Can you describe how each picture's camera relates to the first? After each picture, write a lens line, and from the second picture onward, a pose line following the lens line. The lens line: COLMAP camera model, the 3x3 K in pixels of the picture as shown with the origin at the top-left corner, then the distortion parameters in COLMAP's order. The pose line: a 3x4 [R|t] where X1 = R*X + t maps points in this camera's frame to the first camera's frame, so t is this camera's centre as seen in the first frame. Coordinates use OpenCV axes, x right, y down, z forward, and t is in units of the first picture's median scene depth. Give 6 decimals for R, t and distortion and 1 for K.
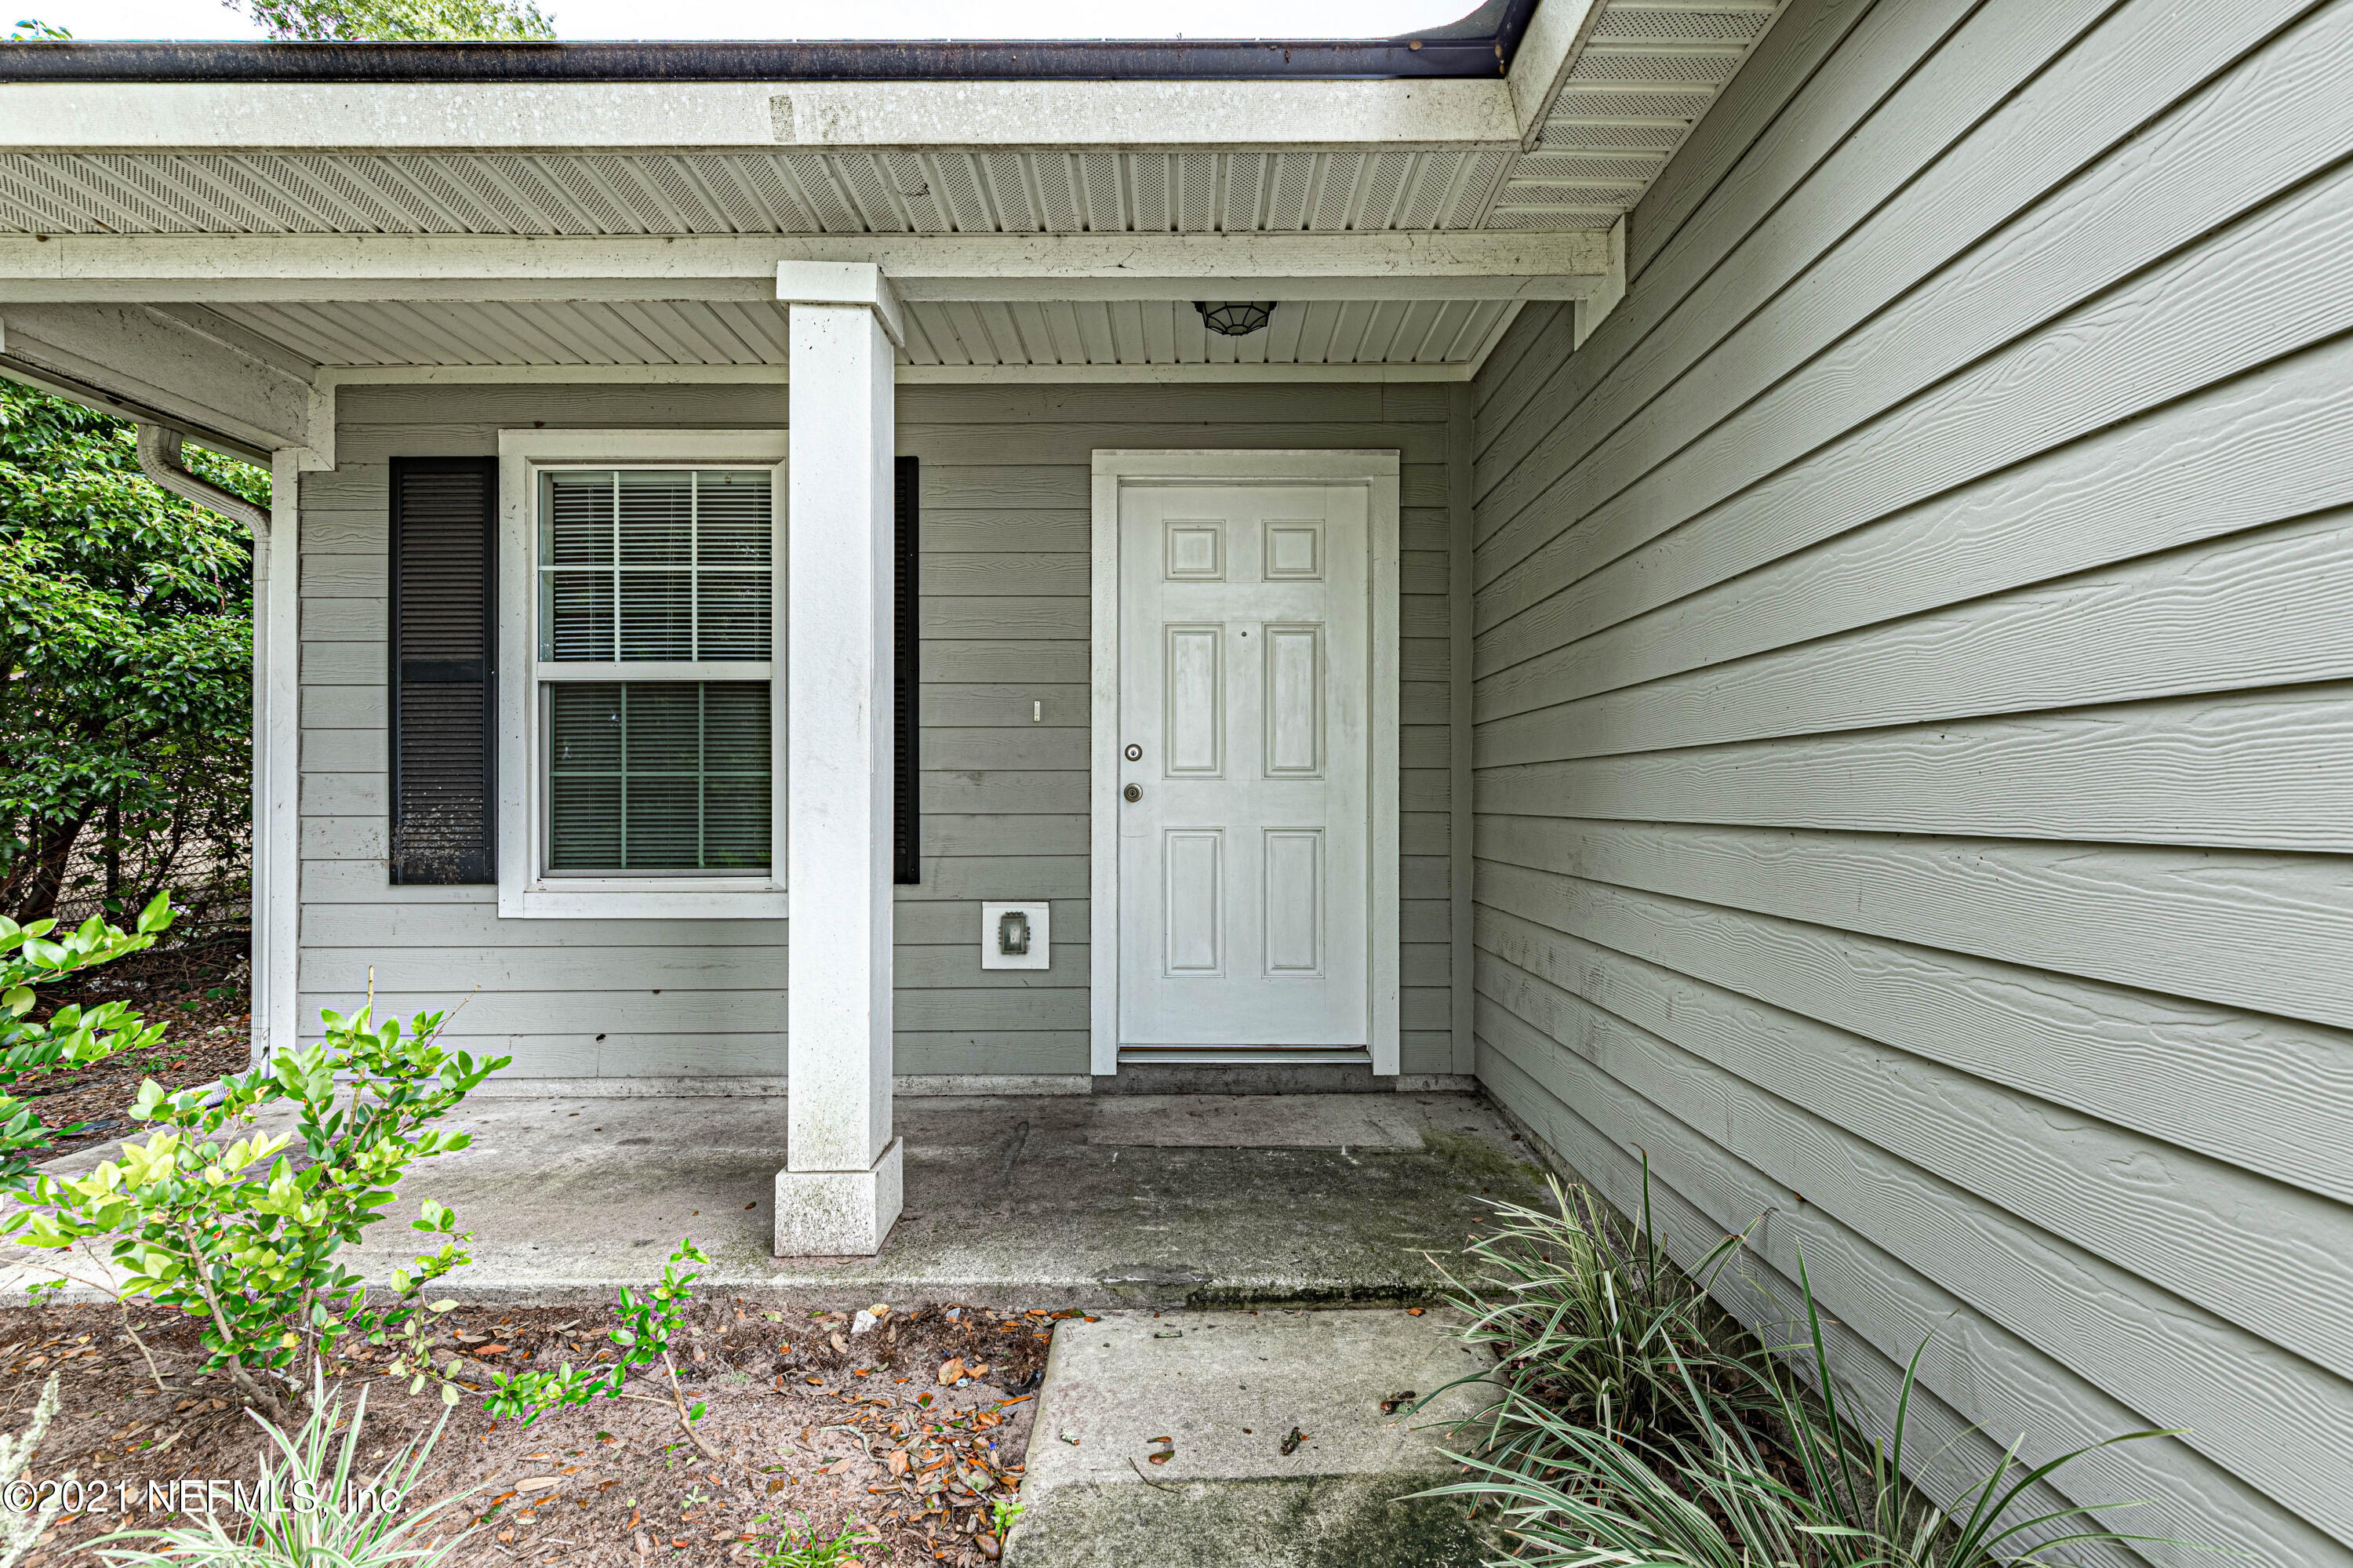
lens RADIAL K [[1065.3, 0, 1199.2], [0, 1065.3, 786.4], [0, 0, 1]] dist [0.010278, -0.002224]
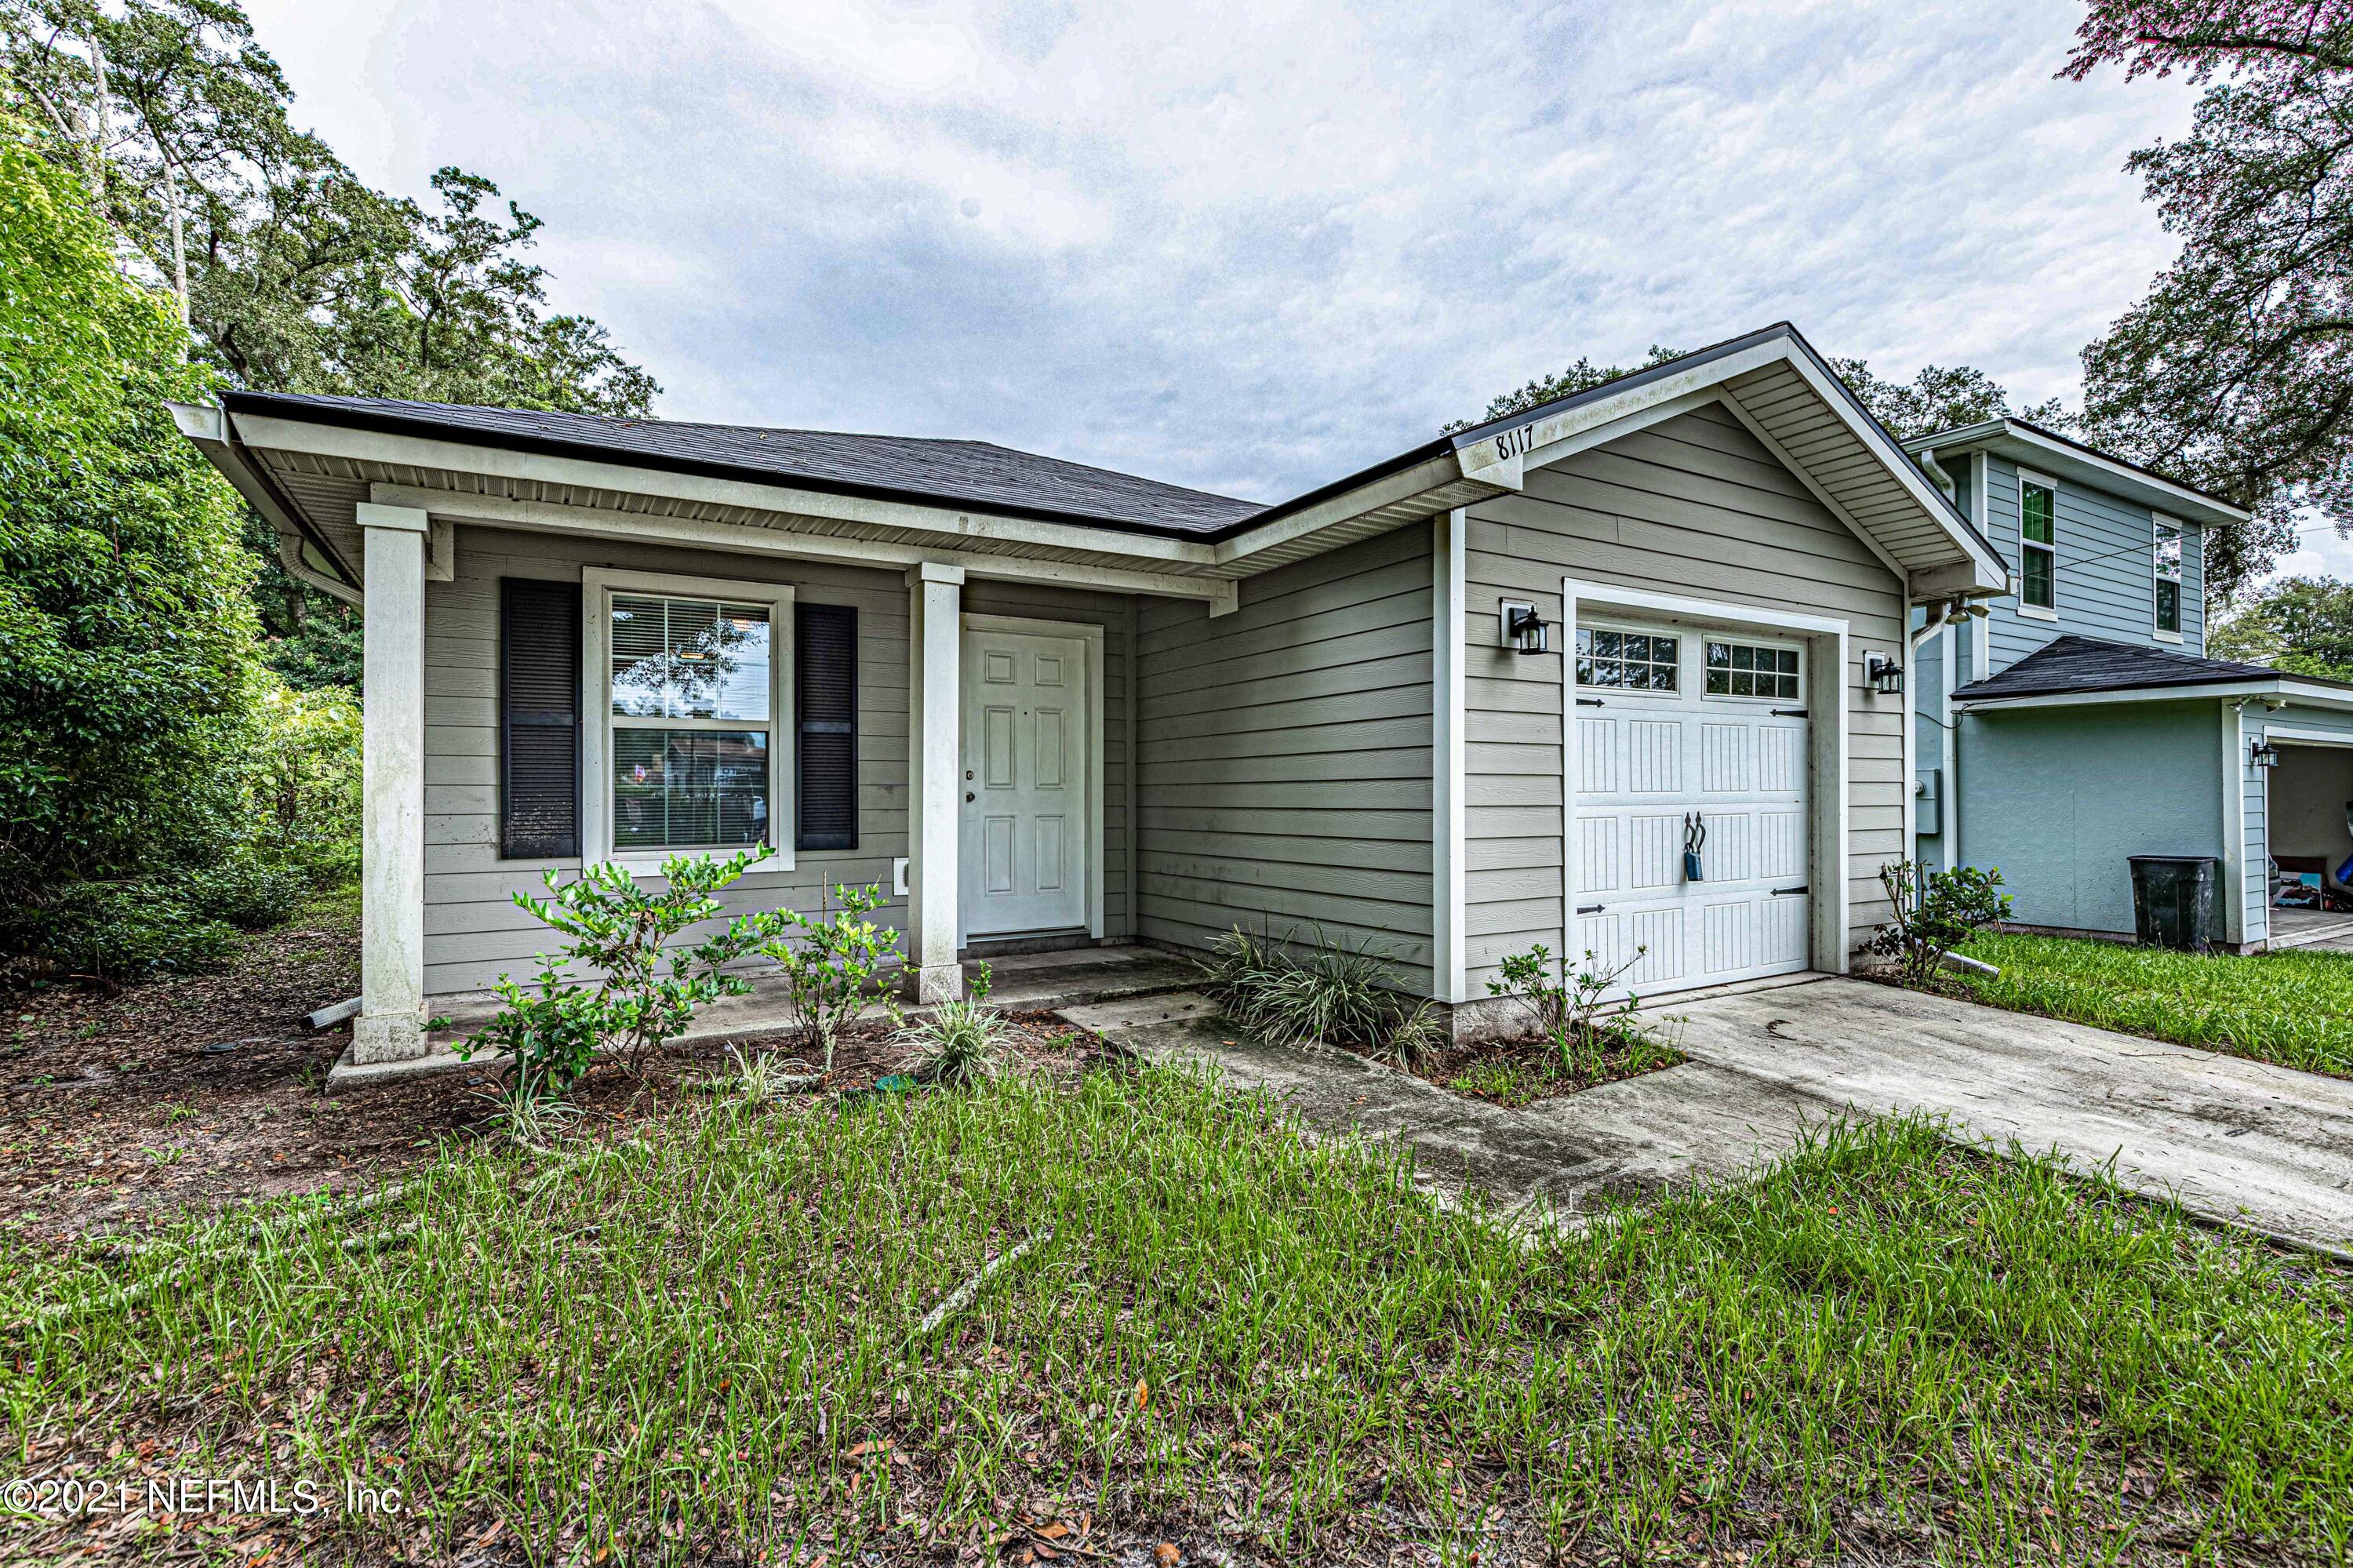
lens RADIAL K [[1065.3, 0, 1187.9], [0, 1065.3, 785.0], [0, 0, 1]] dist [0.010278, -0.002224]
pose [[0.859480, 0.002523, 0.511163, -0.692137], [-0.001415, 0.999996, -0.002557, -0.011029], [-0.511168, 0.001475, 0.859480, -0.791885]]
